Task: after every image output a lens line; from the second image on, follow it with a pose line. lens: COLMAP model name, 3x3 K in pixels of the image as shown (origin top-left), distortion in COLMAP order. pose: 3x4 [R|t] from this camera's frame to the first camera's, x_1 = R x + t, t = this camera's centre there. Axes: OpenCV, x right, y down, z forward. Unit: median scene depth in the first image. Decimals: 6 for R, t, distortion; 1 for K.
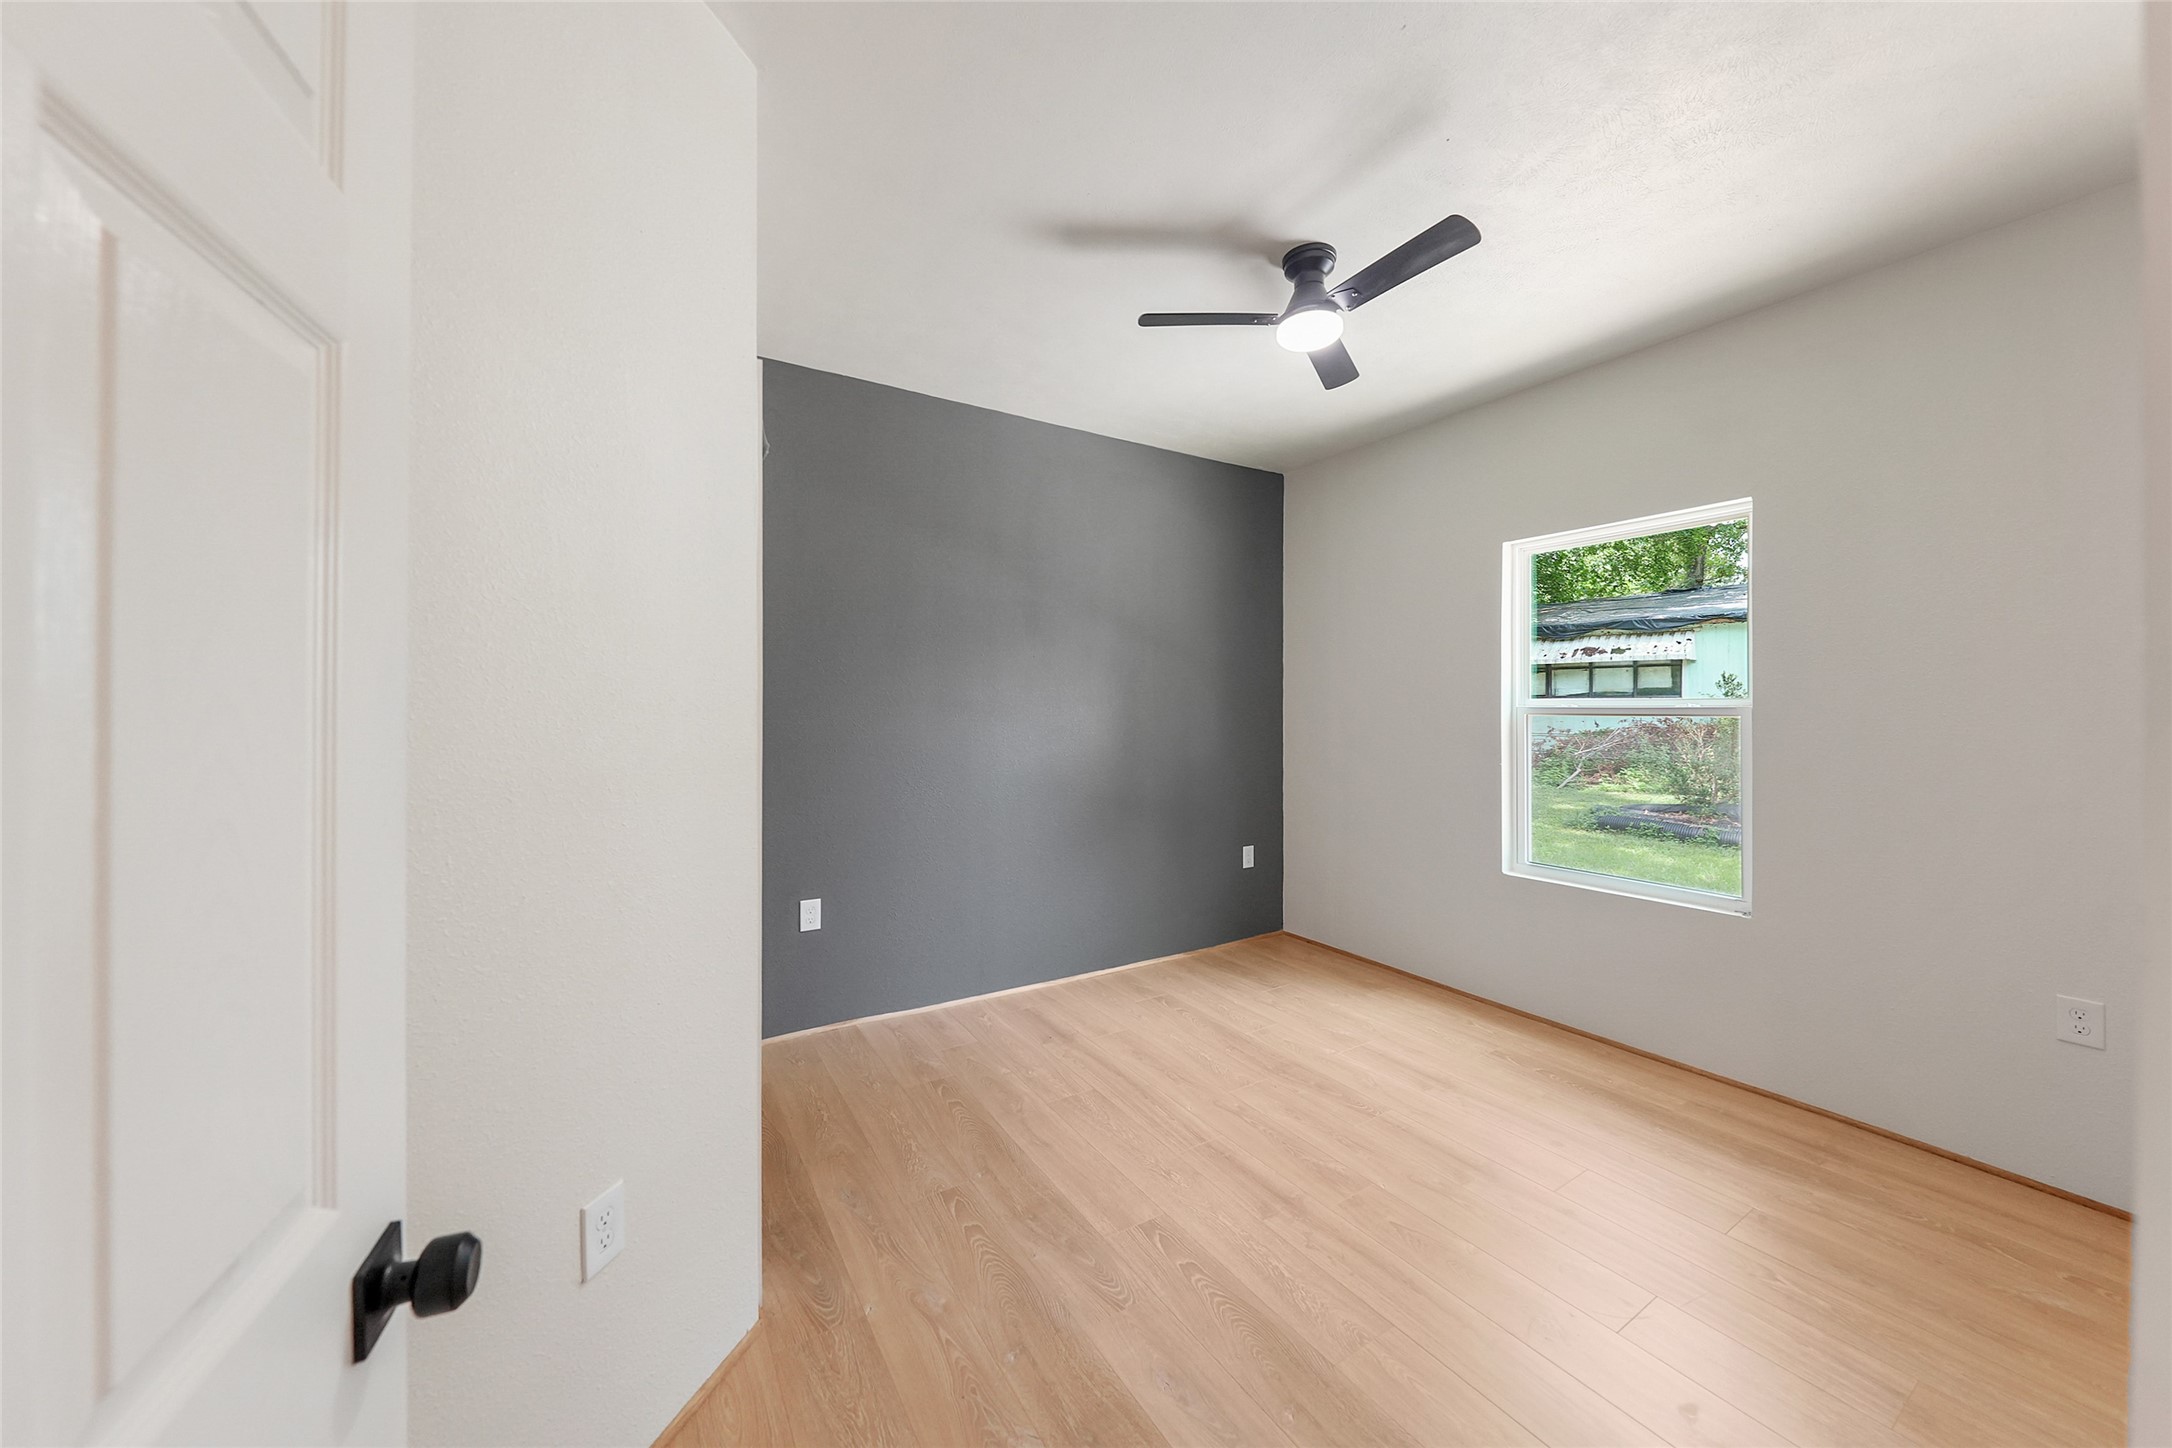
lens RADIAL K [[755.6, 0, 1086.0], [0, 755.6, 724.0], [0, 0, 1]] dist [0.001505, -0.000024]
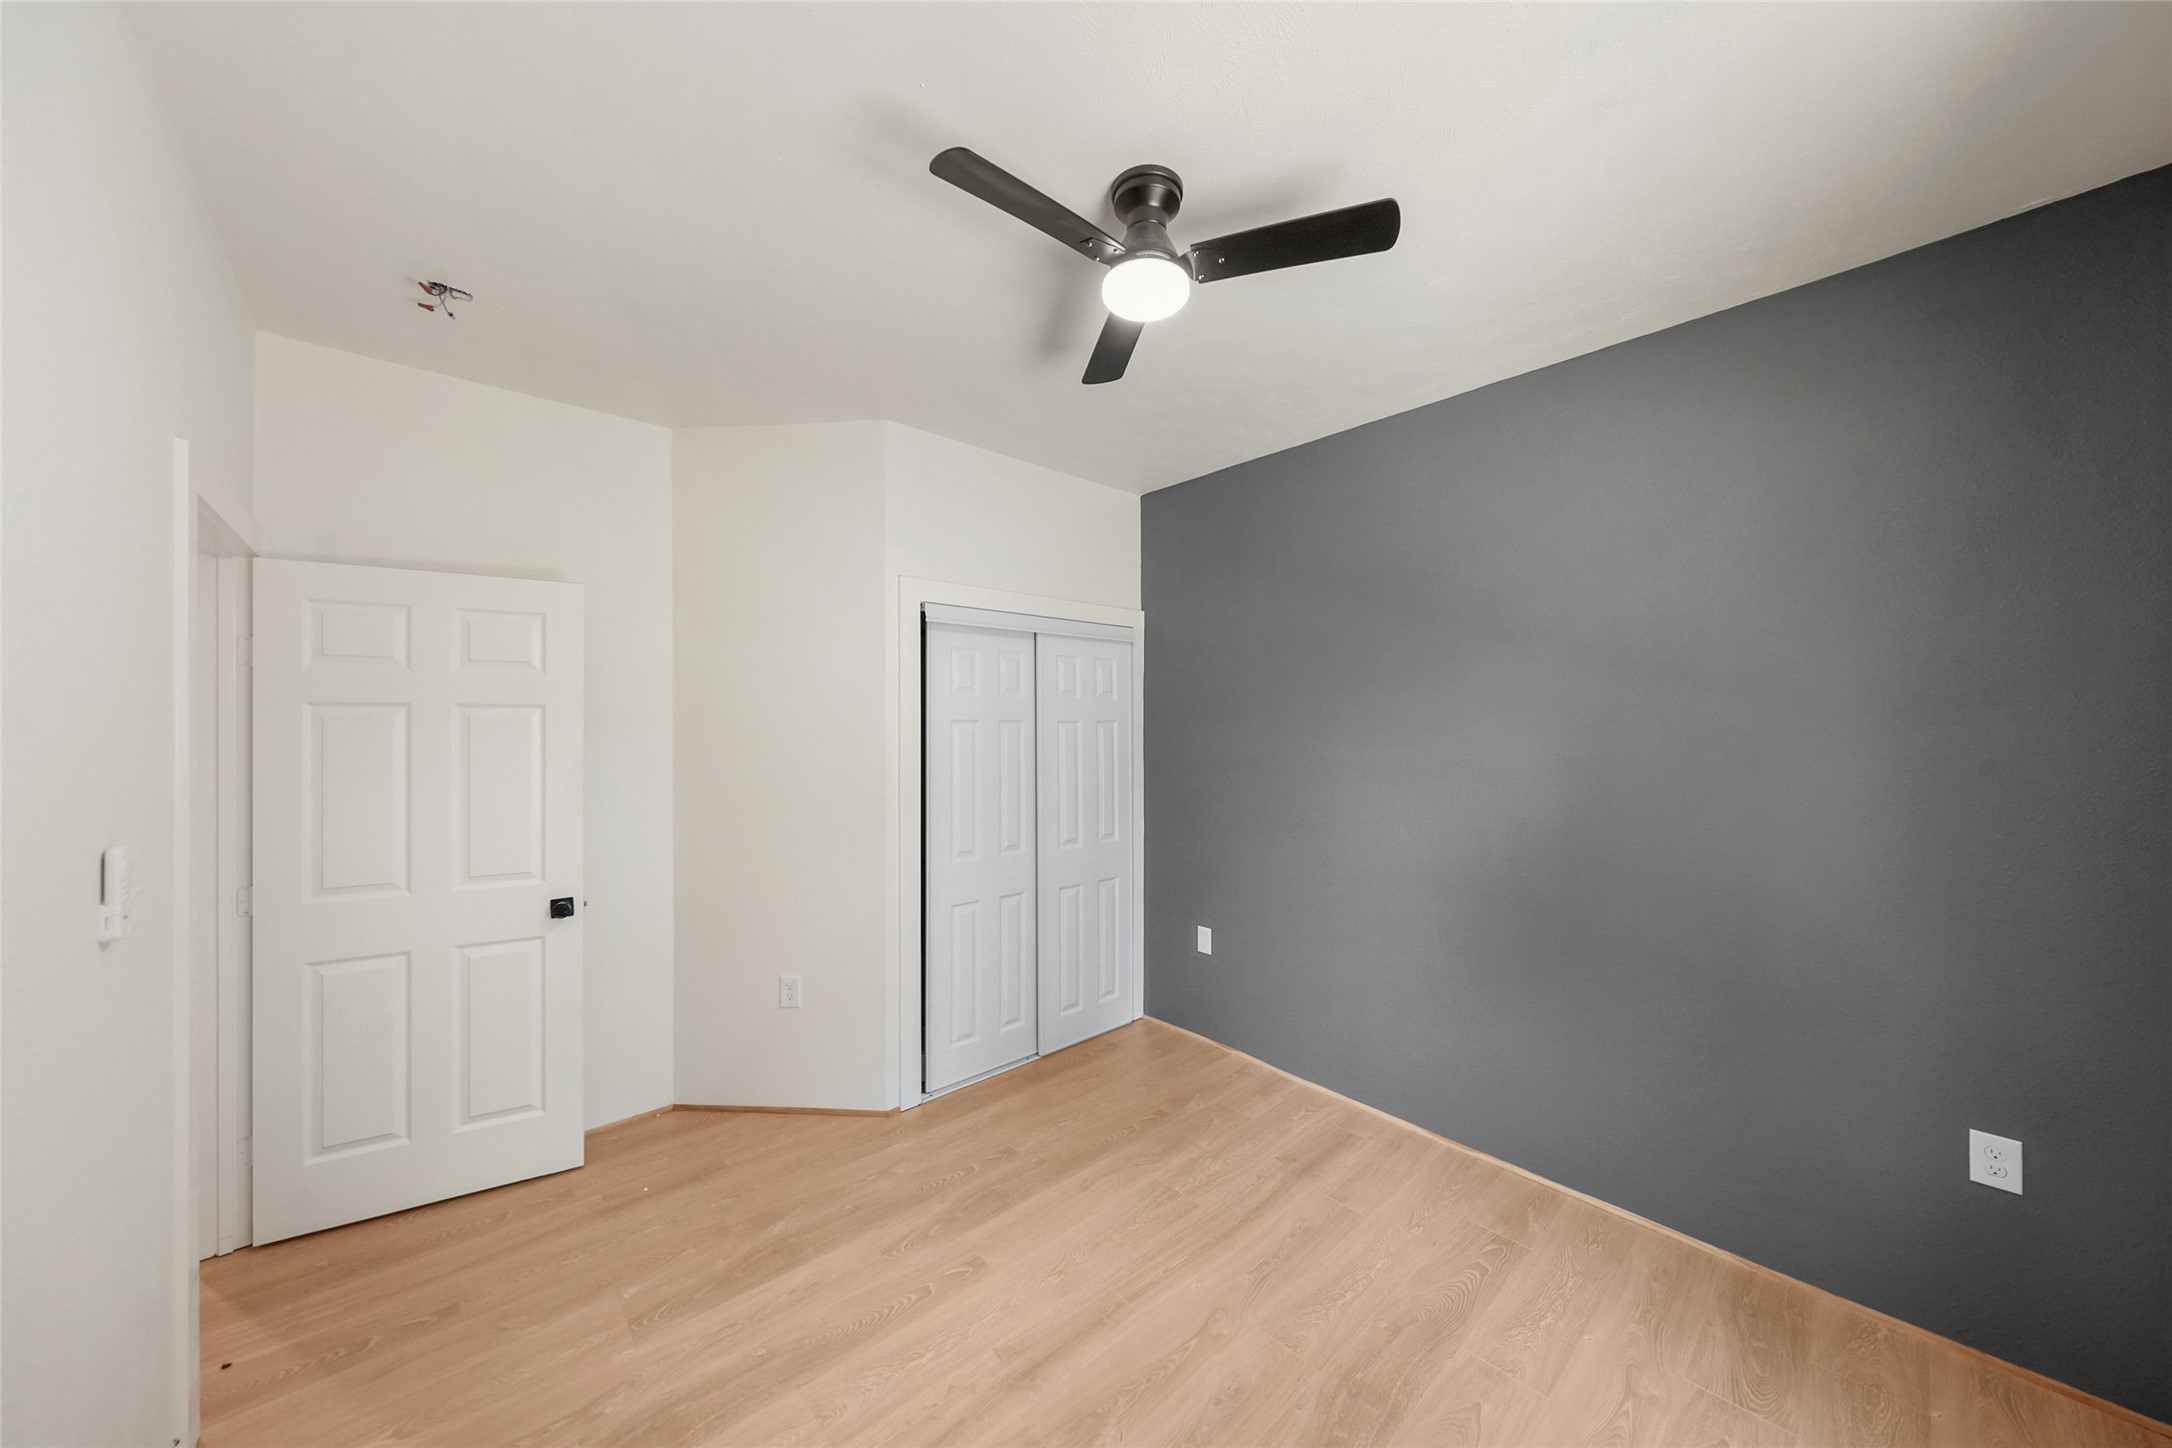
lens RADIAL K [[755.6, 0, 1086.0], [0, 755.6, 724.0], [0, 0, 1]] dist [0.001505, -0.000024]
pose [[0.169866, -0.004086, -0.985459, 0.867015], [-0.020572, 0.999759, -0.007692, -0.079694], [0.985252, 0.021579, 0.169741, 0.693670]]
